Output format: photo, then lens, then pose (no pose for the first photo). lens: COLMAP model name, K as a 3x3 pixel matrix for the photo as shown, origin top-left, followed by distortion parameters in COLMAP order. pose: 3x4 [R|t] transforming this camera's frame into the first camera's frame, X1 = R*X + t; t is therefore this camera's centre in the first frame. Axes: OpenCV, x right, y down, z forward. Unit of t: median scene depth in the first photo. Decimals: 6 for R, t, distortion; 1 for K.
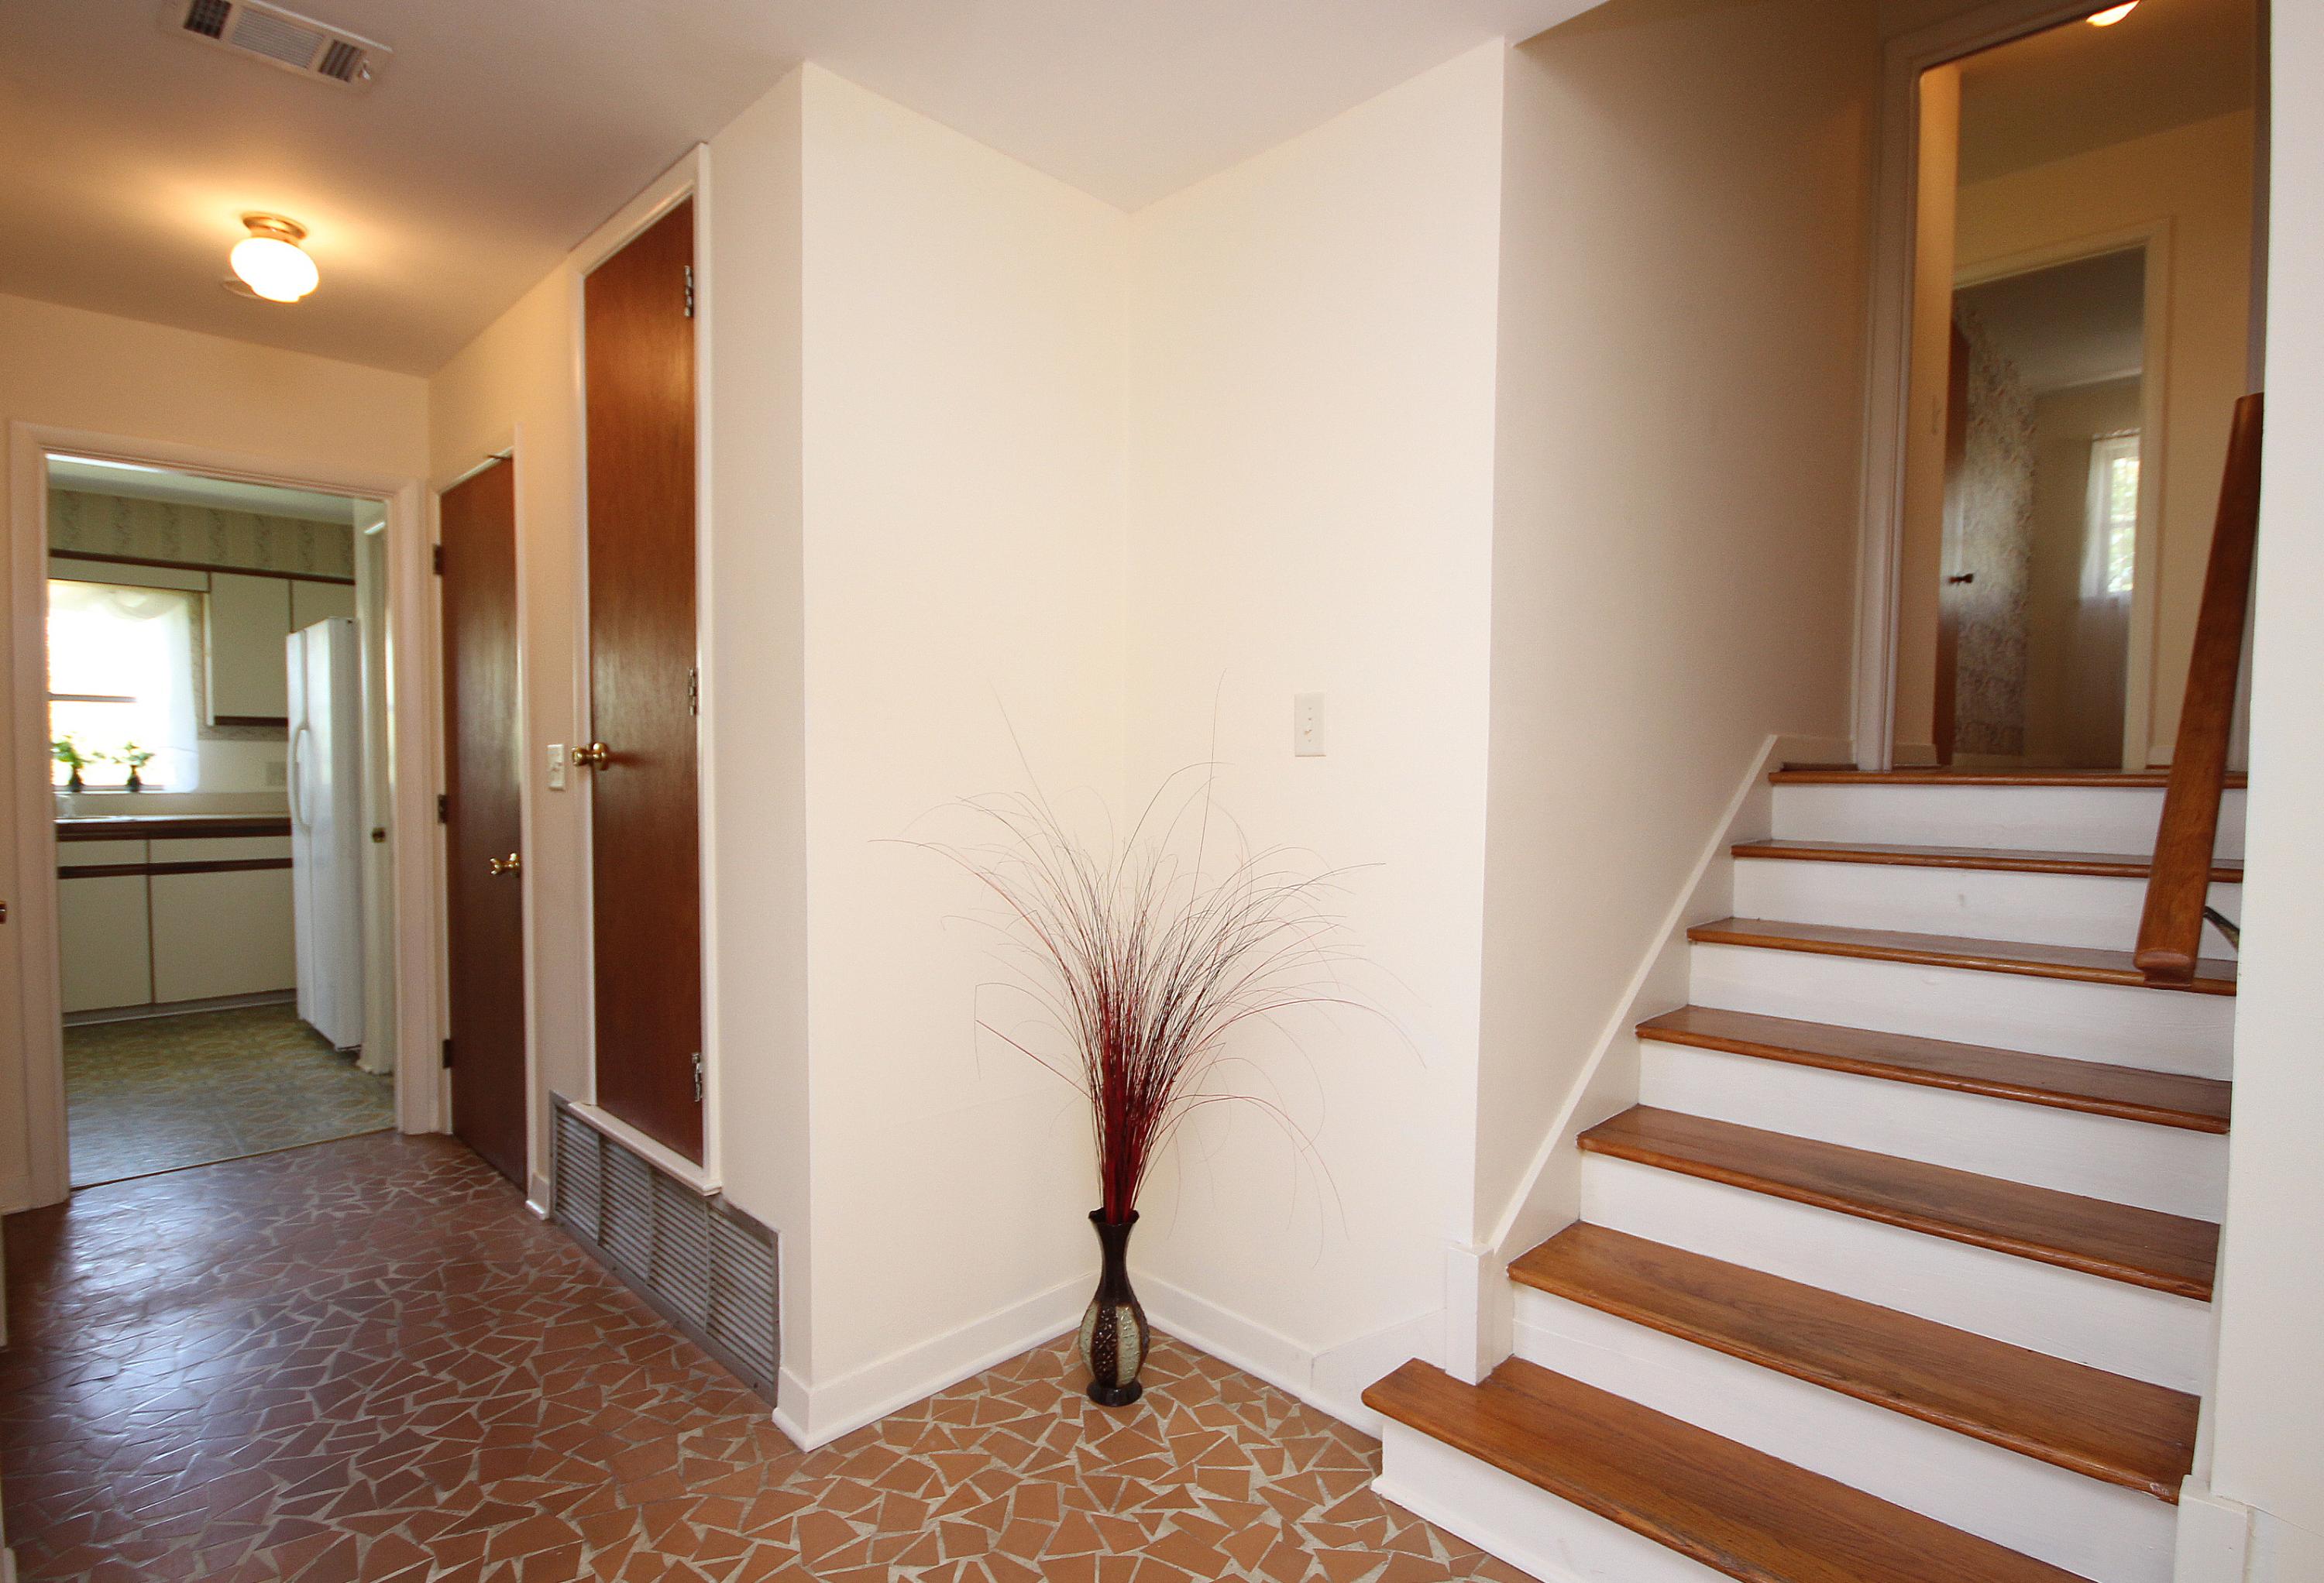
lens RADIAL K [[1144.7, 0, 1163.1], [0, 1144.7, 819.3], [0, 0, 1]] dist [-0.017691, -0.000102]
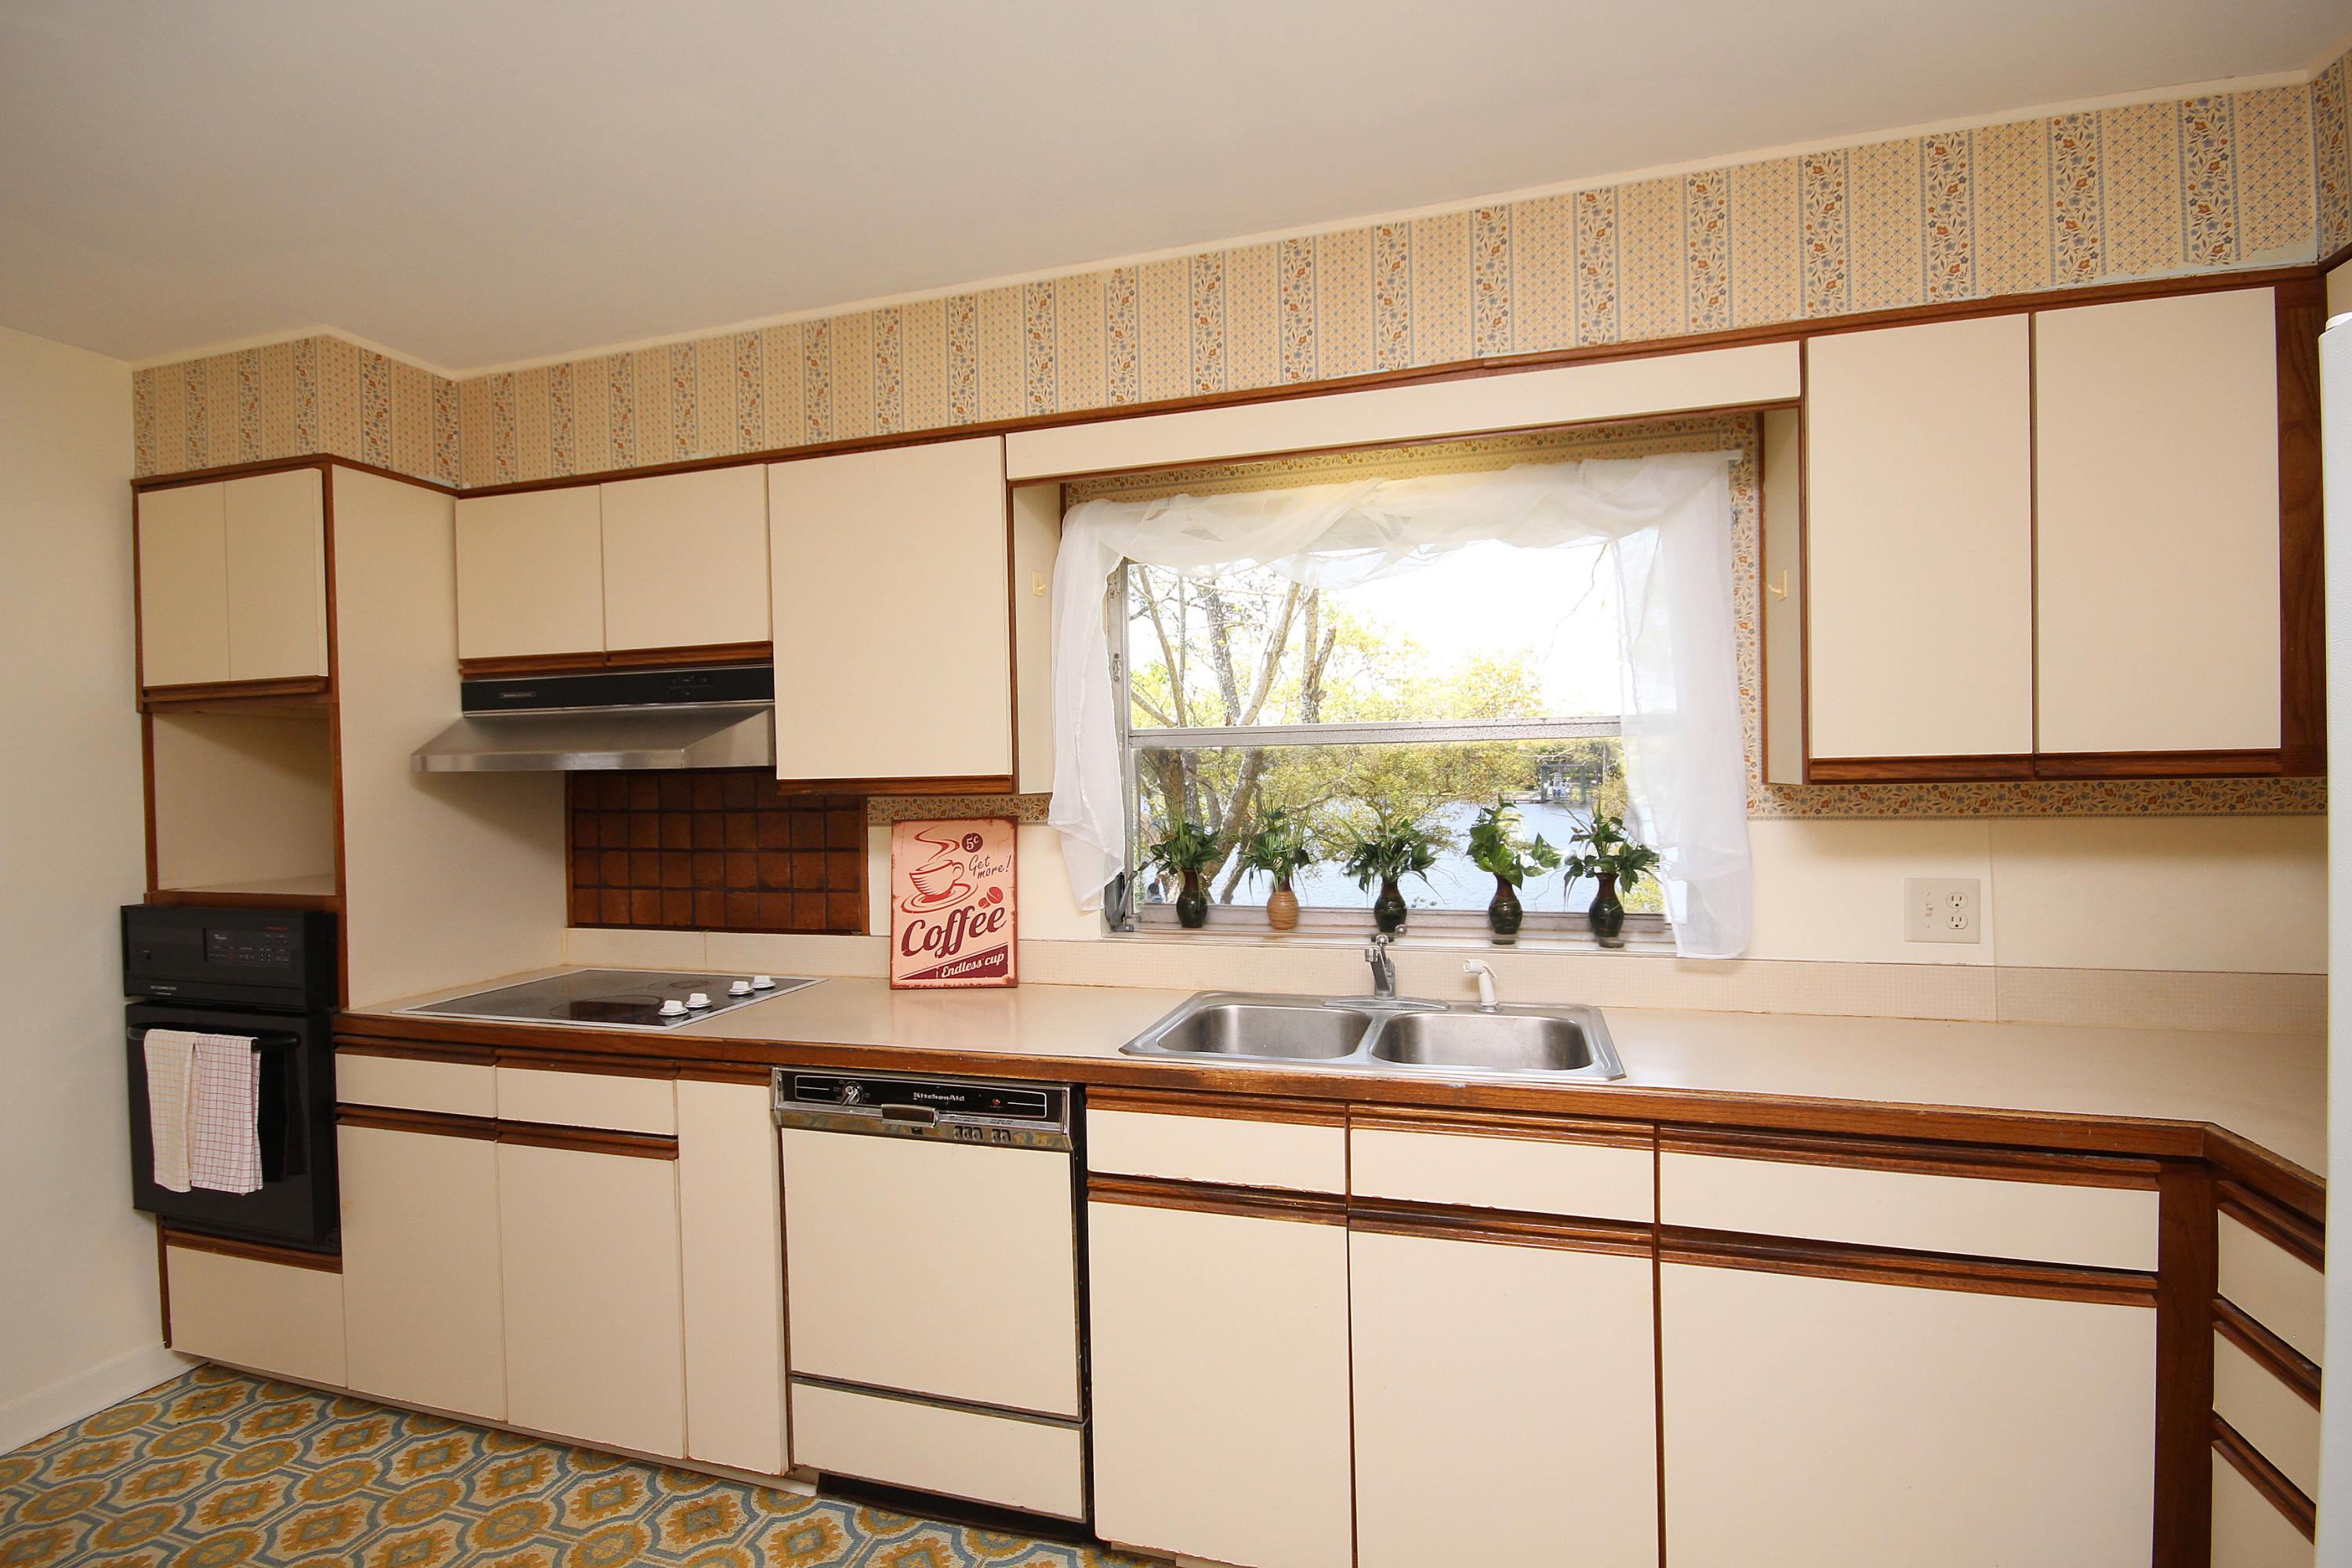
lens RADIAL K [[1081.3, 0, 1176.5], [0, 1081.3, 795.3], [0, 0, 1]] dist [-0.003218, -0.000301]
pose [[0.461197, -0.010420, -0.887236, -0.628864], [-0.018679, 0.999595, -0.021449, -0.069315], [0.887101, 0.026465, 0.460816, 0.669700]]
